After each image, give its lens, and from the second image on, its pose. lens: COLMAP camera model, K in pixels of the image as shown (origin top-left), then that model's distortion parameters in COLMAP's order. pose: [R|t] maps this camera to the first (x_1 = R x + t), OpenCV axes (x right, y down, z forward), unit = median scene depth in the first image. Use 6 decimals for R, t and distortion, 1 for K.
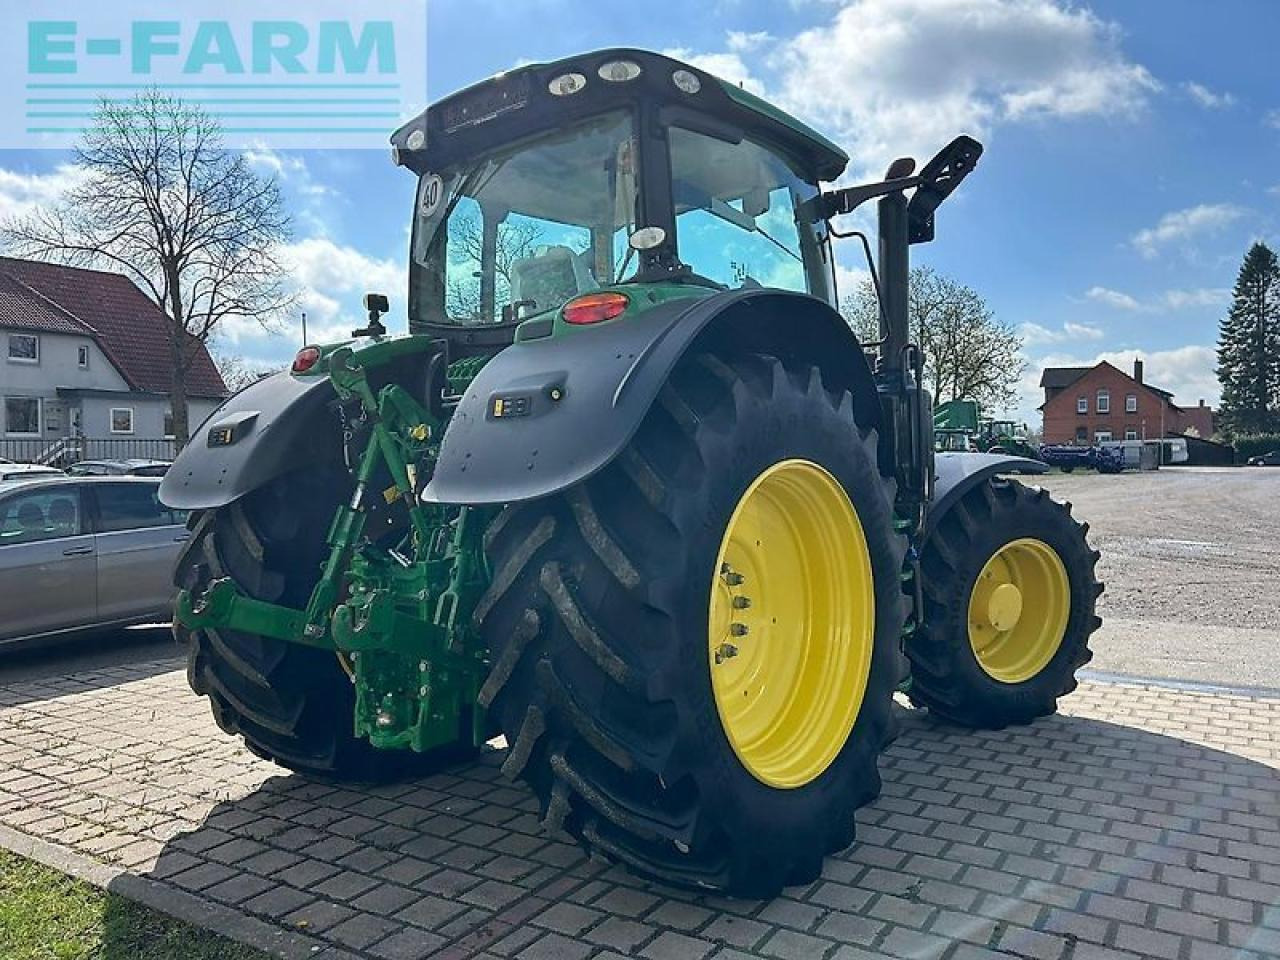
lens RADIAL K [[997.7, 0, 638.0], [0, 997.7, 476.7], [0, 0, 1]] dist [0.070701, -0.083623]
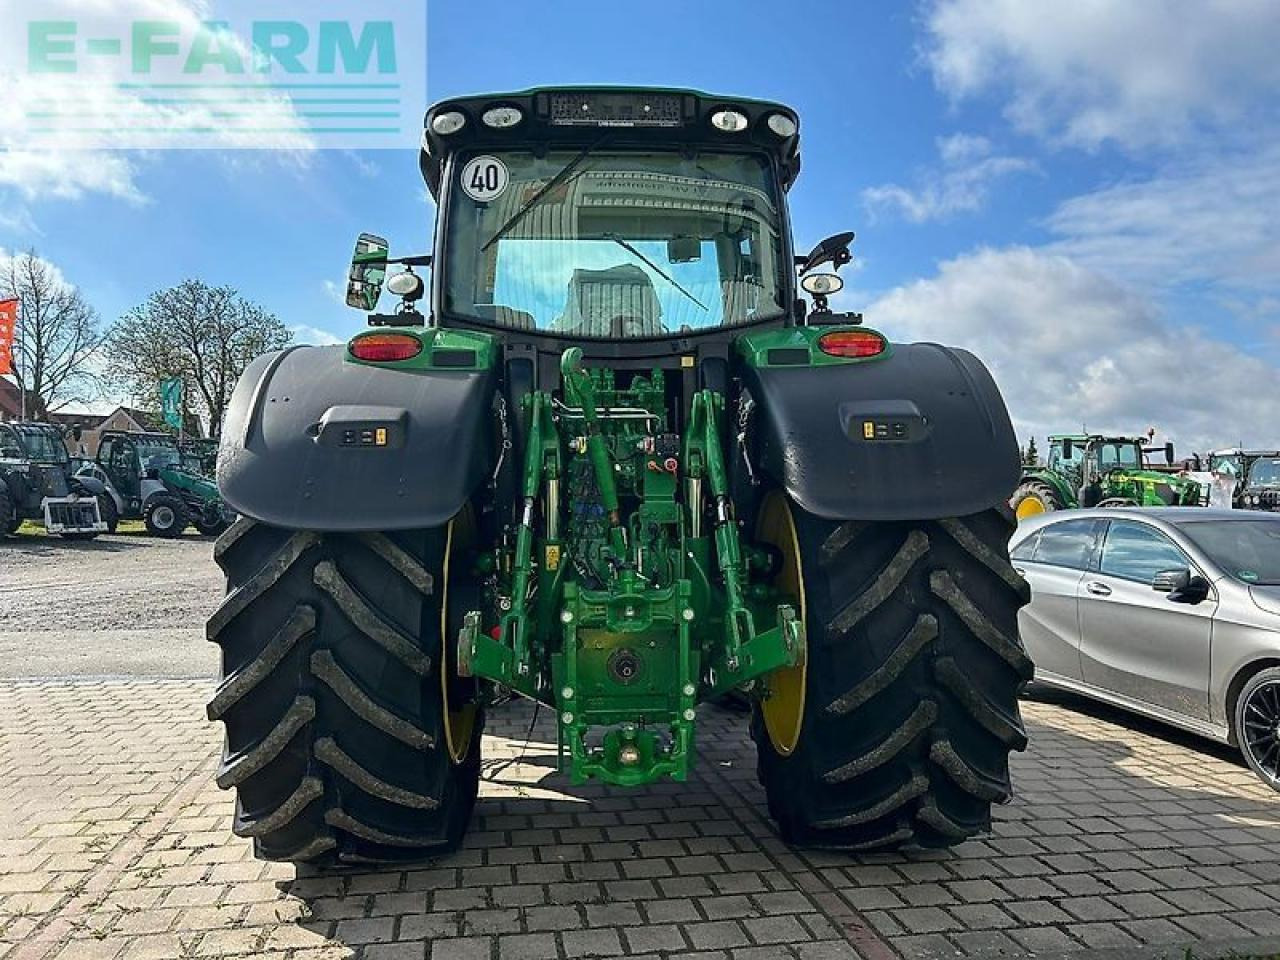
lens RADIAL K [[1011.6, 0, 639.5], [0, 1011.6, 483.6], [0, 0, 1]] dist [0.031804, -0.001352]
pose [[0.717799, 0.030798, 0.695569, -0.922875], [-0.012900, 0.999438, -0.030941, 0.022057], [-0.696131, 0.013237, 0.717793, 0.333663]]
